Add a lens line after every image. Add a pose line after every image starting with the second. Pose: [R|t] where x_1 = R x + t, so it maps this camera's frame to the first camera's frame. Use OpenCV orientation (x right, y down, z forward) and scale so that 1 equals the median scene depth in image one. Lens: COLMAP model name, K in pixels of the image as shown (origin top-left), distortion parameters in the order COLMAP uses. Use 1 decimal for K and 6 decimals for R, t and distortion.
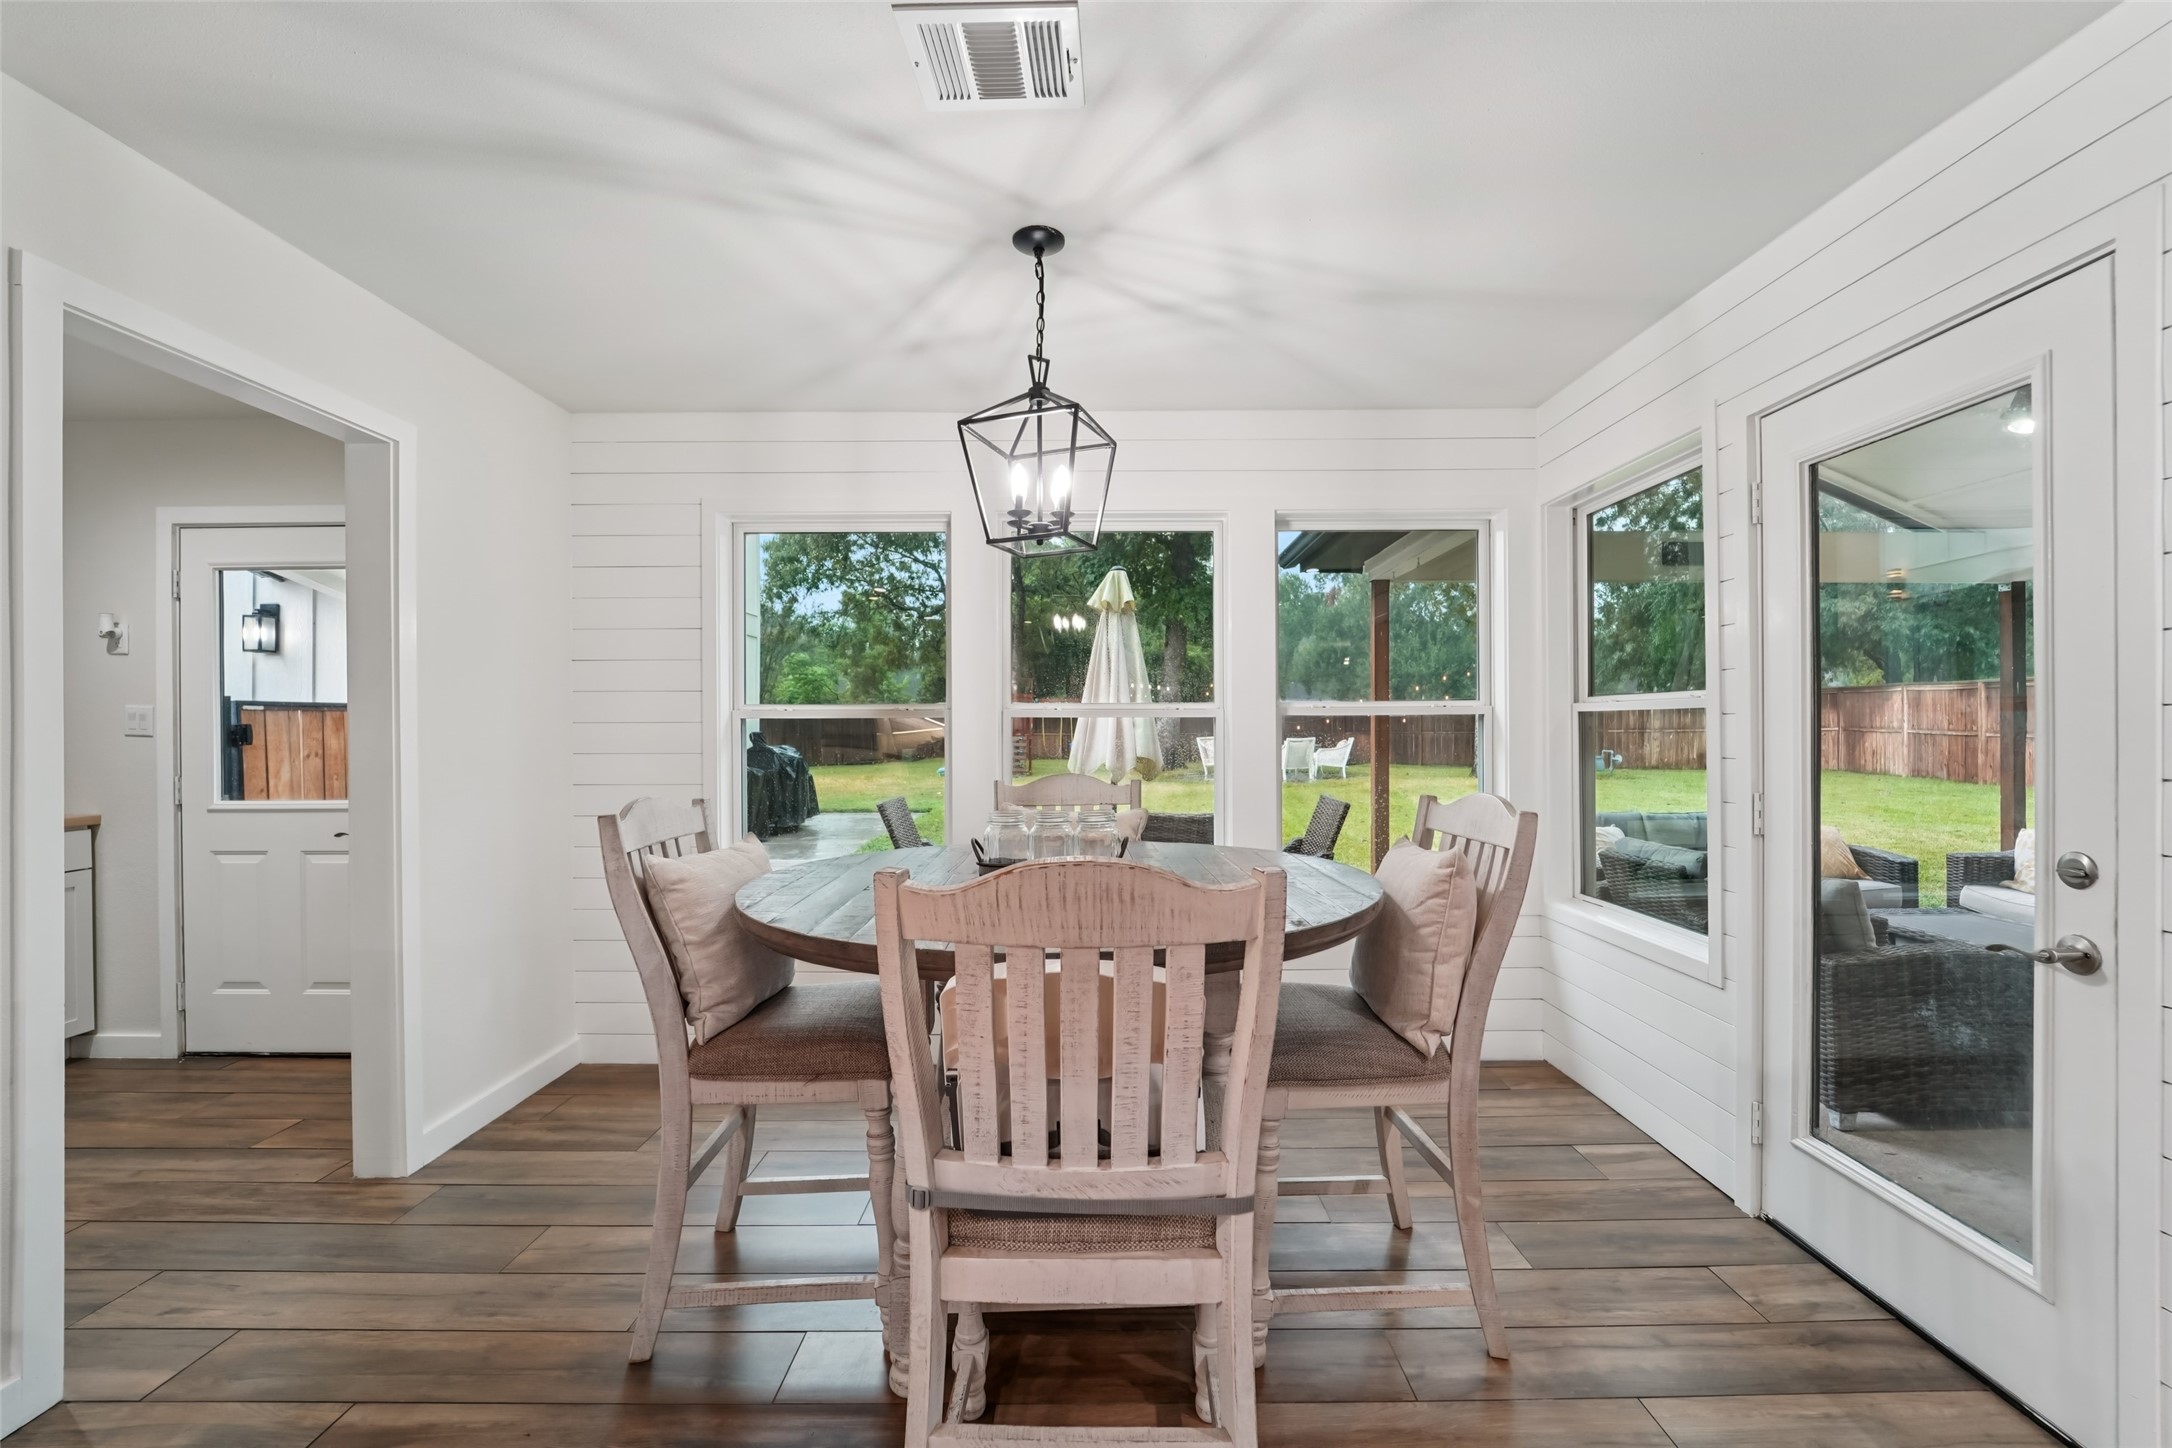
lens RADIAL K [[904.8, 0, 1092.0], [0, 904.8, 730.2], [0, 0, 1]] dist [-0.021485, 0.001934]
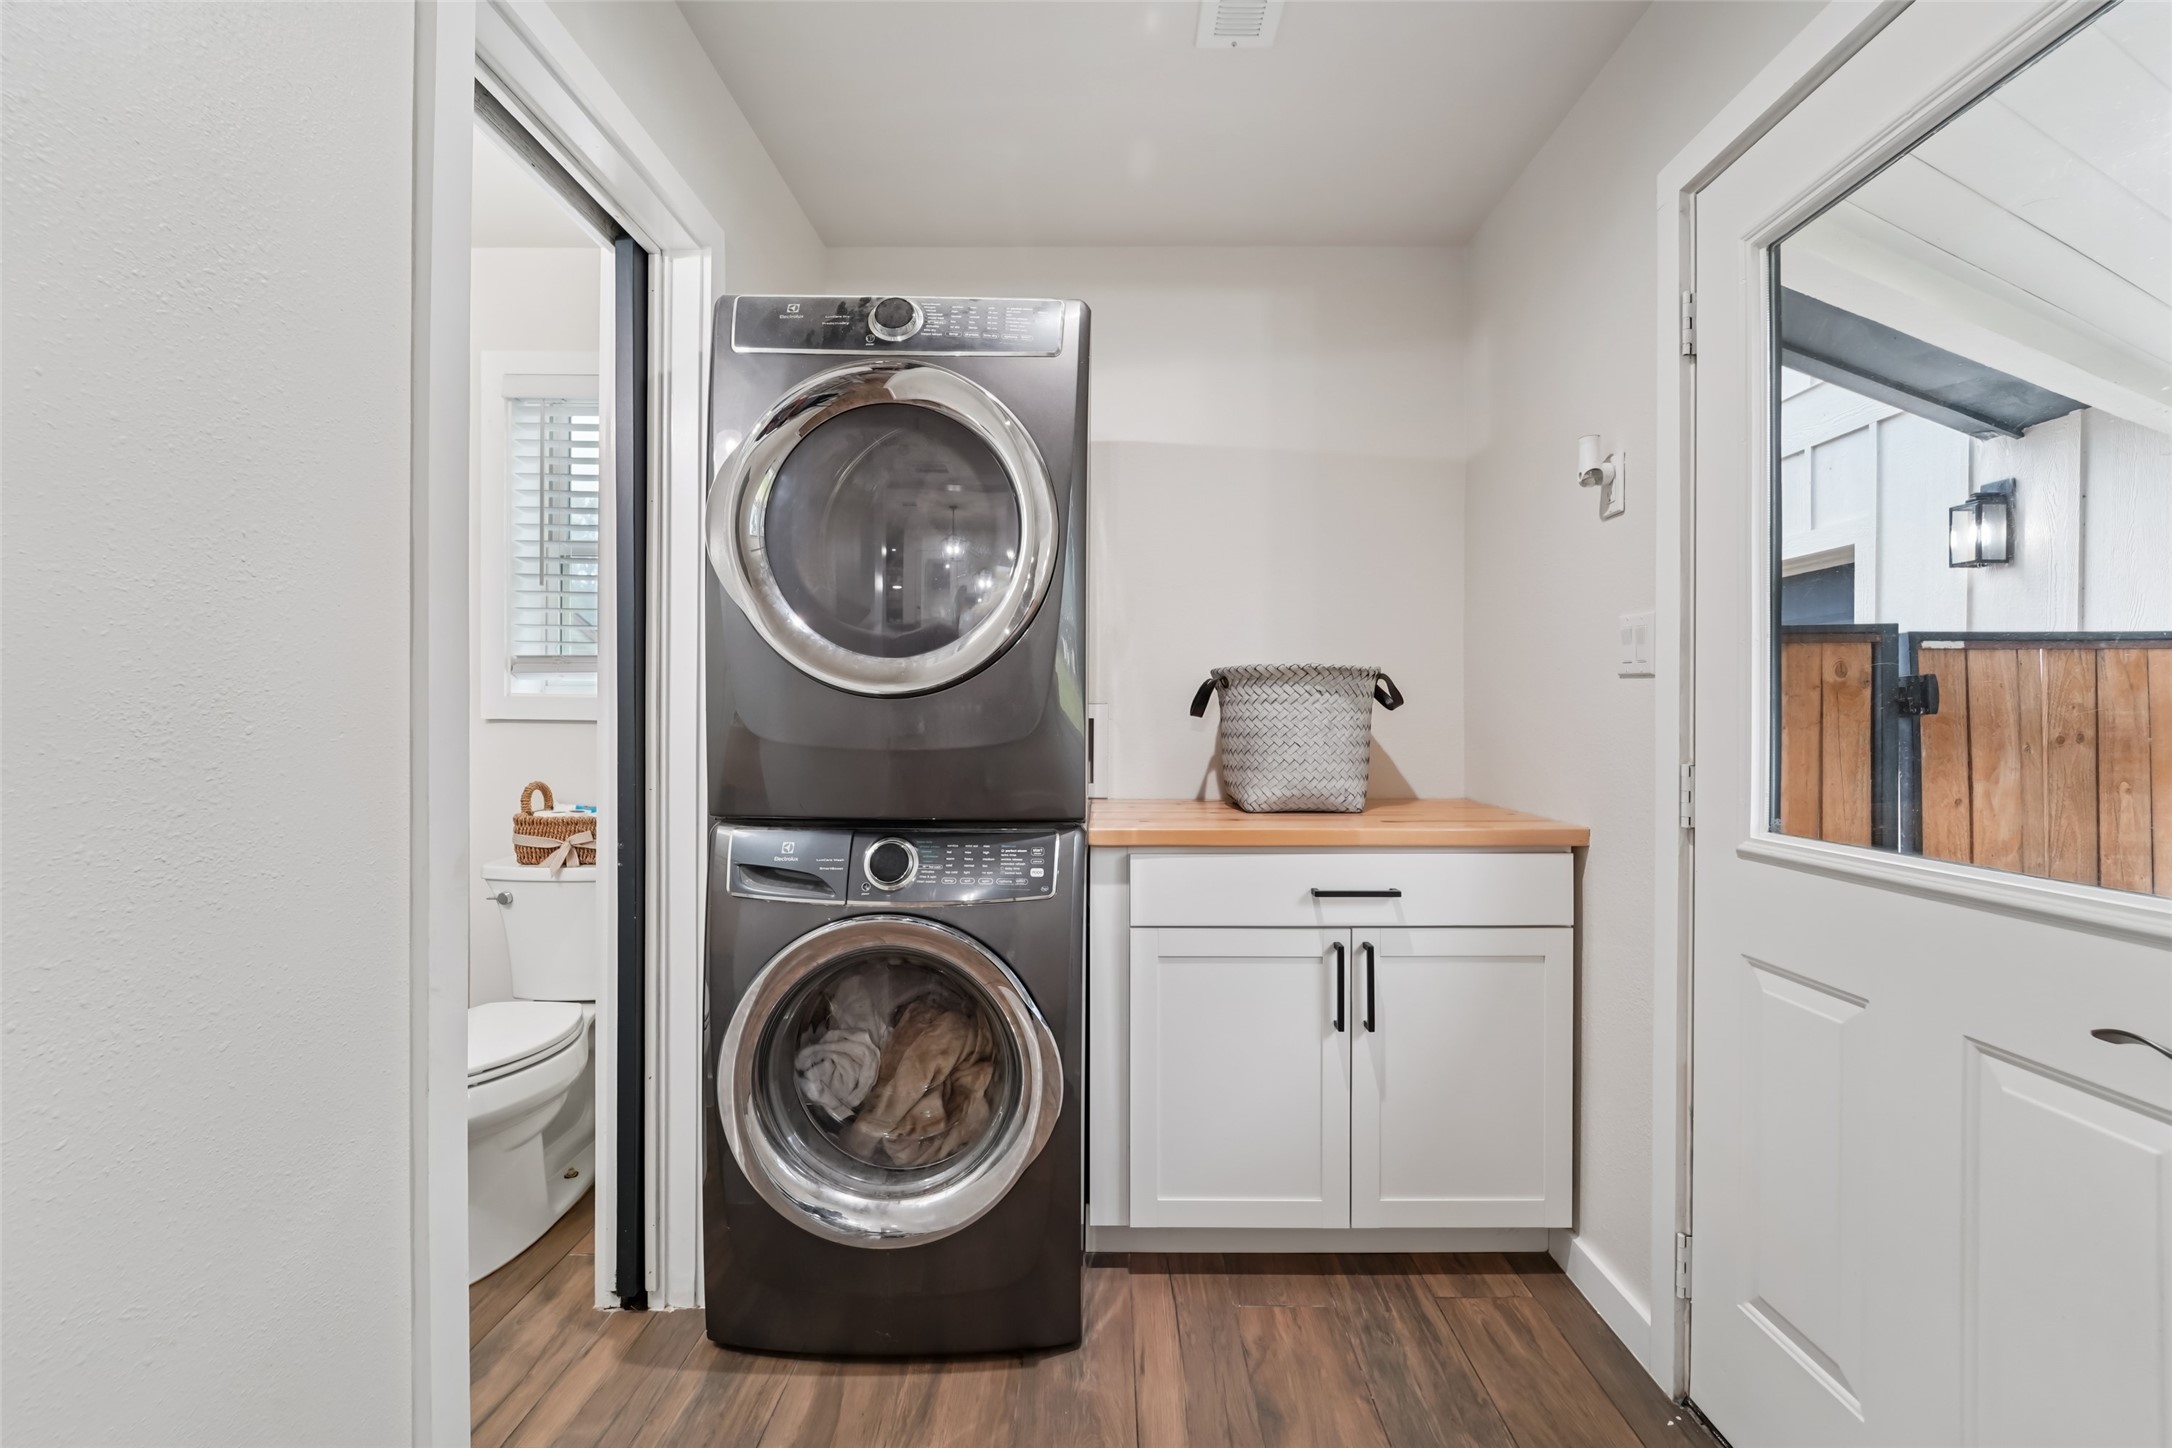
lens RADIAL K [[904.8, 0, 1077.1], [0, 904.8, 732.6], [0, 0, 1]] dist [-0.021485, 0.001934]
pose [[-0.009741, 0.007323, -0.999926, -0.413945], [-0.002832, 0.999969, 0.007351, 0.024758], [0.999949, 0.002903, -0.009720, 0.494182]]
